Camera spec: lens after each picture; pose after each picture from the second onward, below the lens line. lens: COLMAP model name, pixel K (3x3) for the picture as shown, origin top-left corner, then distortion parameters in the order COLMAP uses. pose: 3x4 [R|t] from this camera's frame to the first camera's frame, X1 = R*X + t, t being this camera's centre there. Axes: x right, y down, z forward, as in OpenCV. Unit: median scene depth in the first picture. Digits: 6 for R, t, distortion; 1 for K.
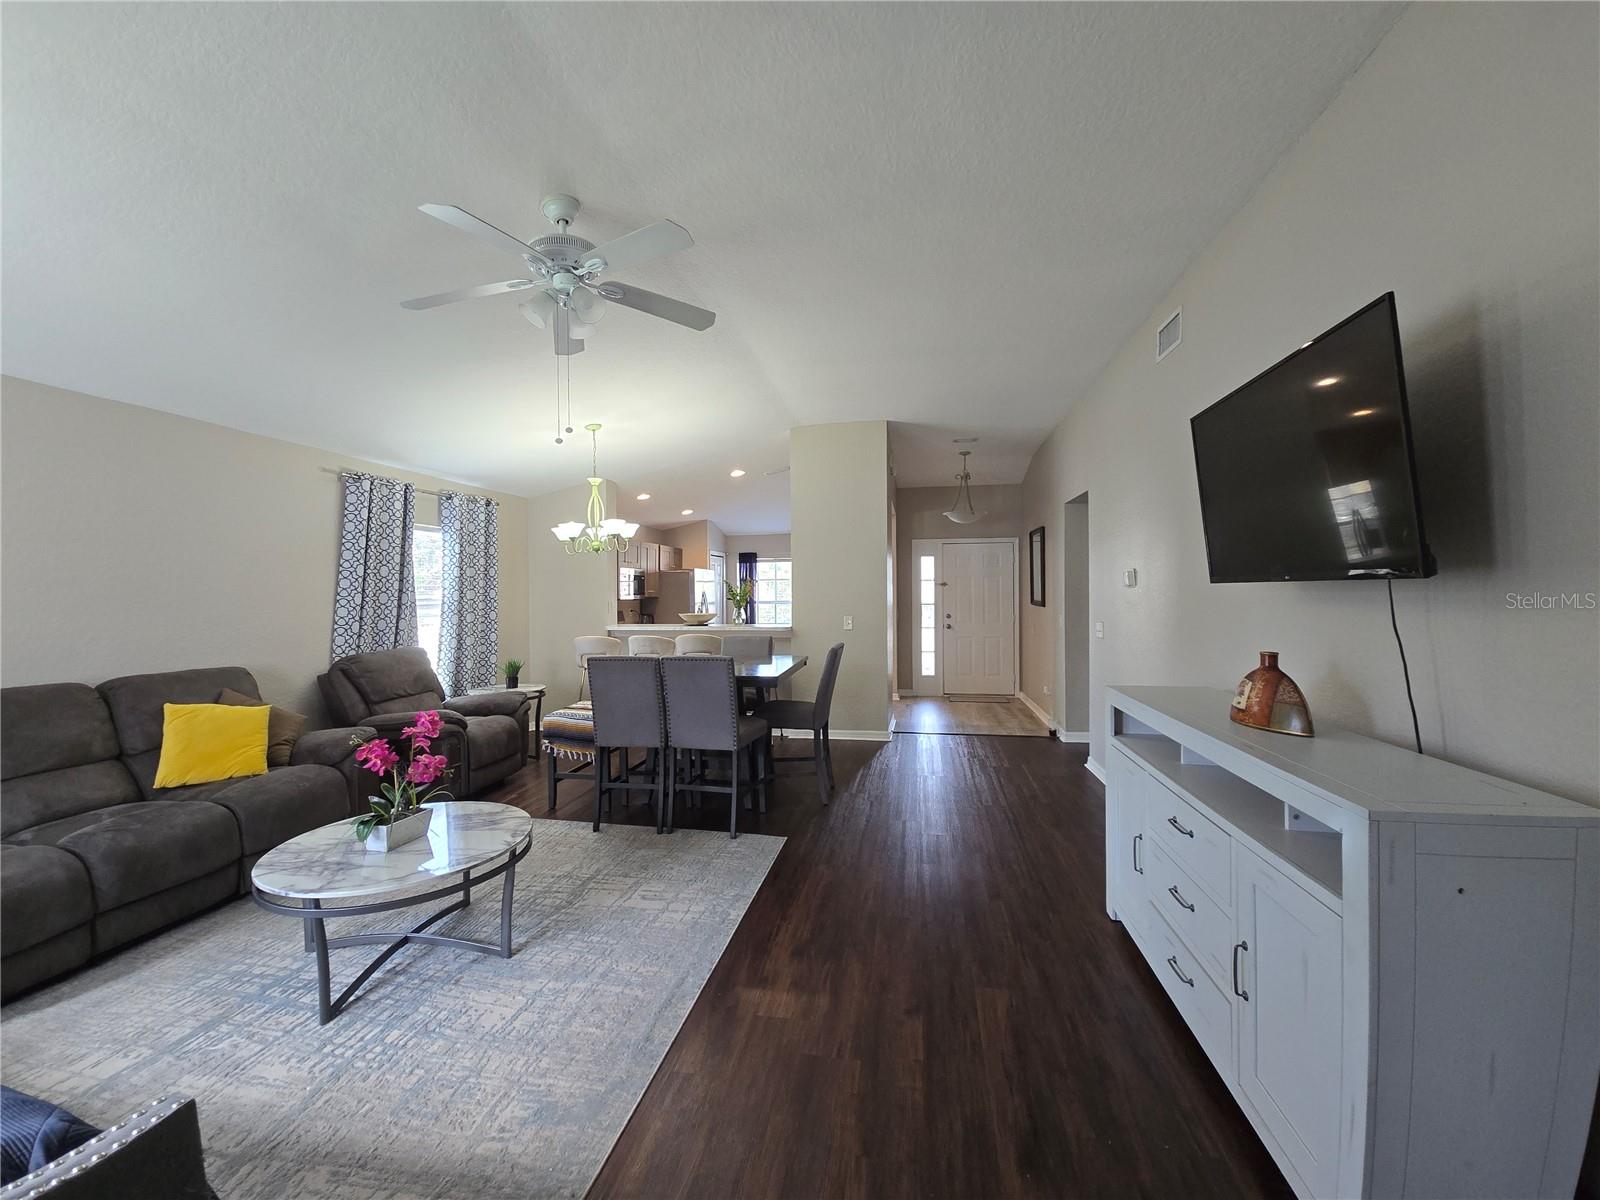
lens RADIAL K [[645.9, 0, 791.0], [0, 645.9, 598.9], [0, 0, 1]] dist [-0.001007, -0.000559]
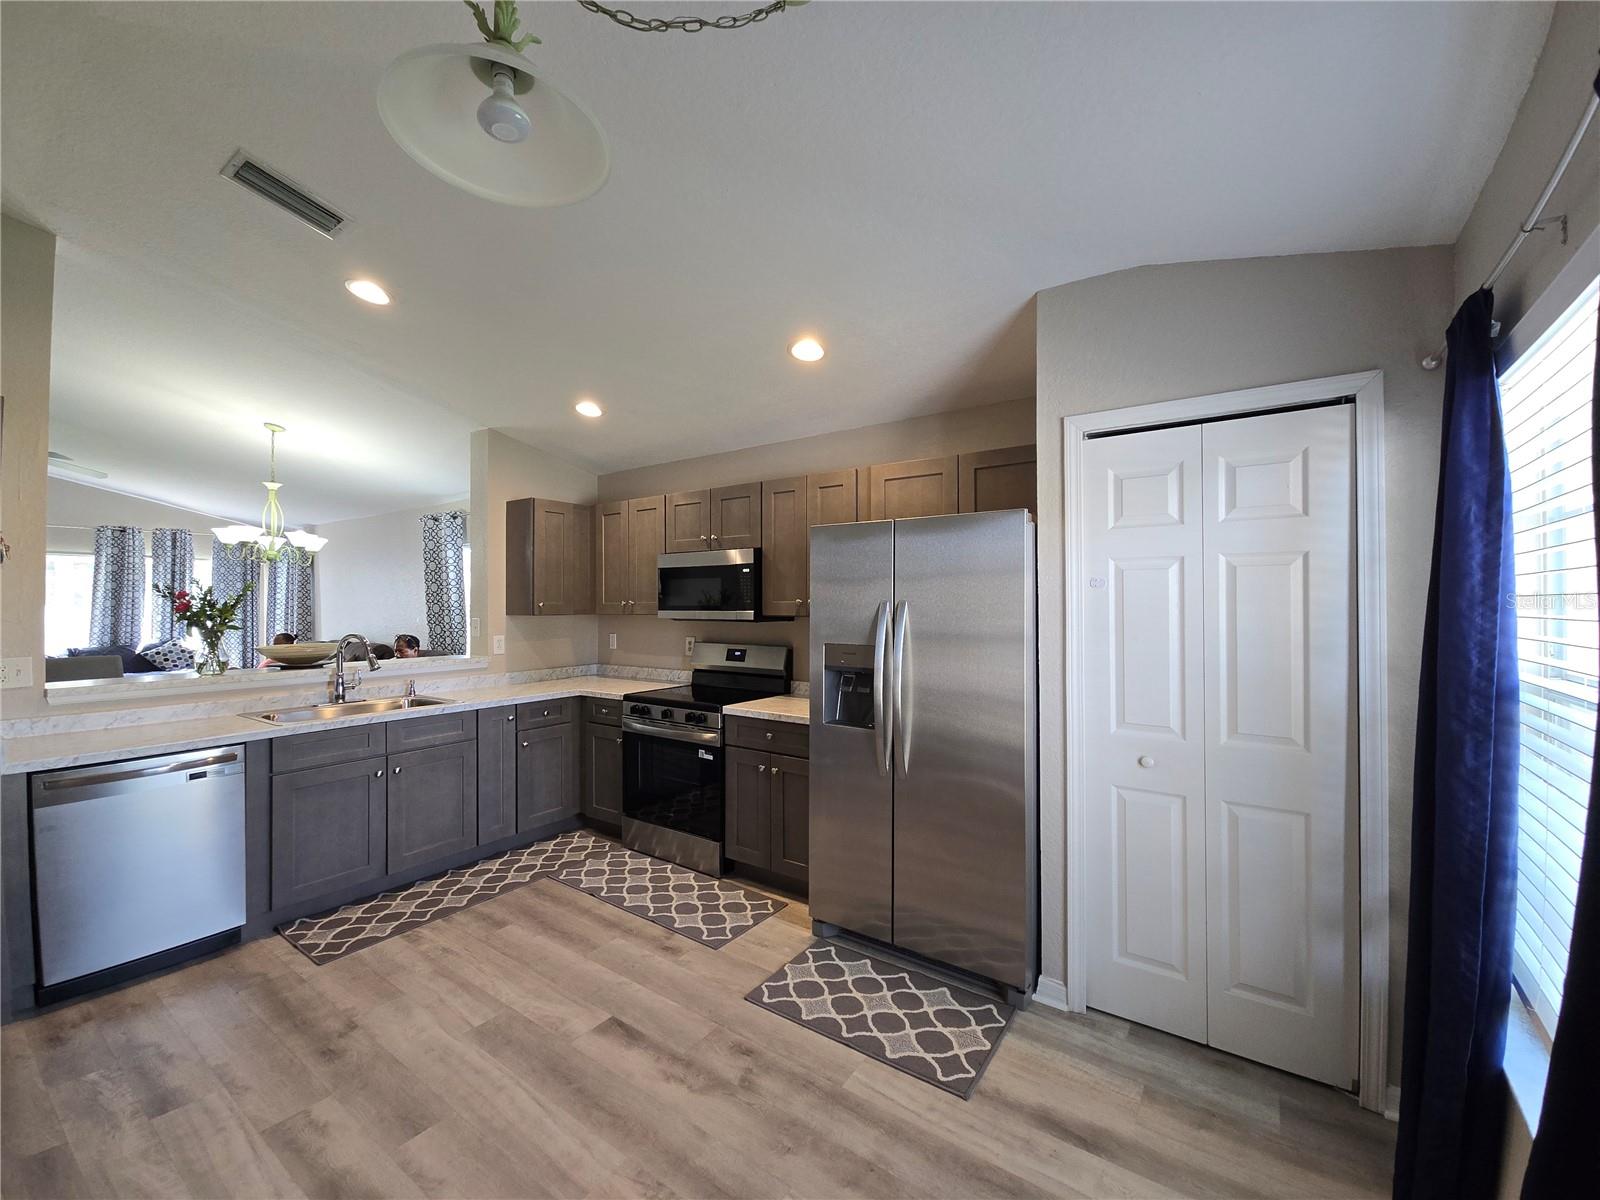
lens RADIAL K [[657.8, 0, 800.0], [0, 657.8, 600.0], [0, 0, 1]] dist [0.001952, 0.000145]
pose [[-0.409652, 0.011965, -0.912163, 0.342753], [0.002374, 0.999925, 0.012050, -0.040205], [0.912239, 0.002771, -0.409650, 2.813414]]
